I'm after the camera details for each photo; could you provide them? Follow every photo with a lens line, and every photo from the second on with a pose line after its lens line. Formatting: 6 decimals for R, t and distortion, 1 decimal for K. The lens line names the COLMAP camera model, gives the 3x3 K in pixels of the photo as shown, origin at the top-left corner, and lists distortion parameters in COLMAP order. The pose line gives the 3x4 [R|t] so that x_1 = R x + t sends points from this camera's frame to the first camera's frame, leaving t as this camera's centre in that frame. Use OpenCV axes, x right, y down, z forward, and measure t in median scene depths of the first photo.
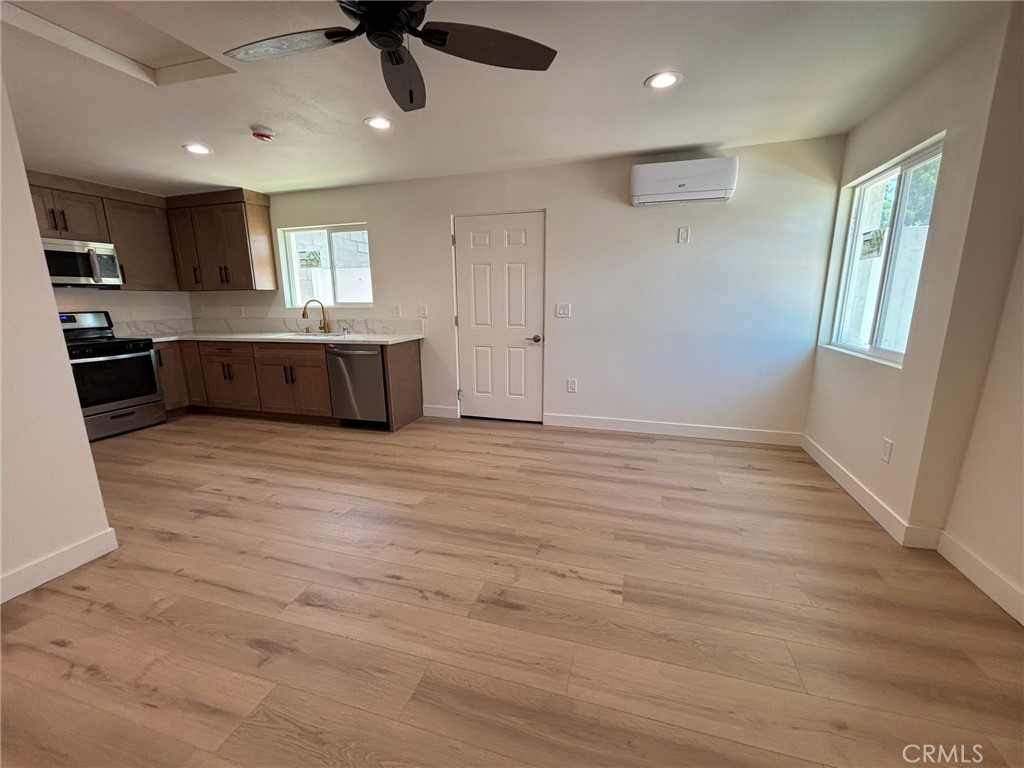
lens RADIAL K [[413.3, 0, 512.0], [0, 413.3, 384.0], [0, 0, 1]] dist [-0.000795, -0.000570]
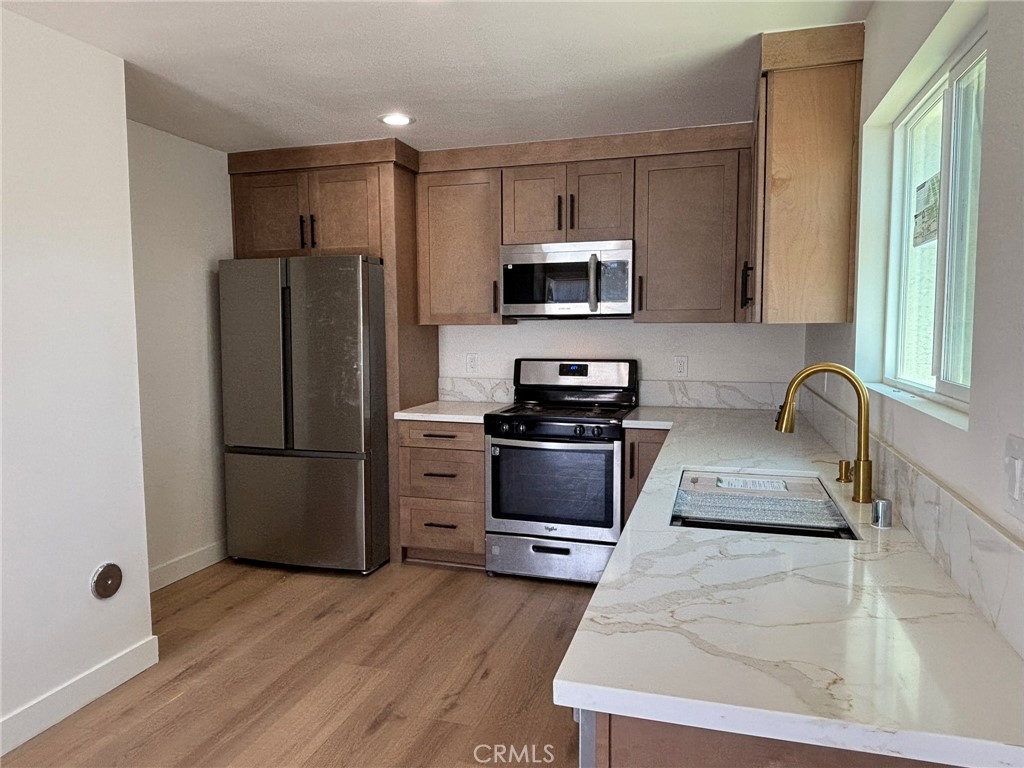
lens RADIAL K [[685.0, 0, 512.0], [0, 685.0, 384.0], [0, 0, 1]] dist [-0.003634, -0.002429]
pose [[0.002847, 0.096717, -0.995308, -0.074285], [-0.201097, 0.975034, 0.094172, -0.256127], [0.979567, 0.199885, 0.022225, 1.063745]]
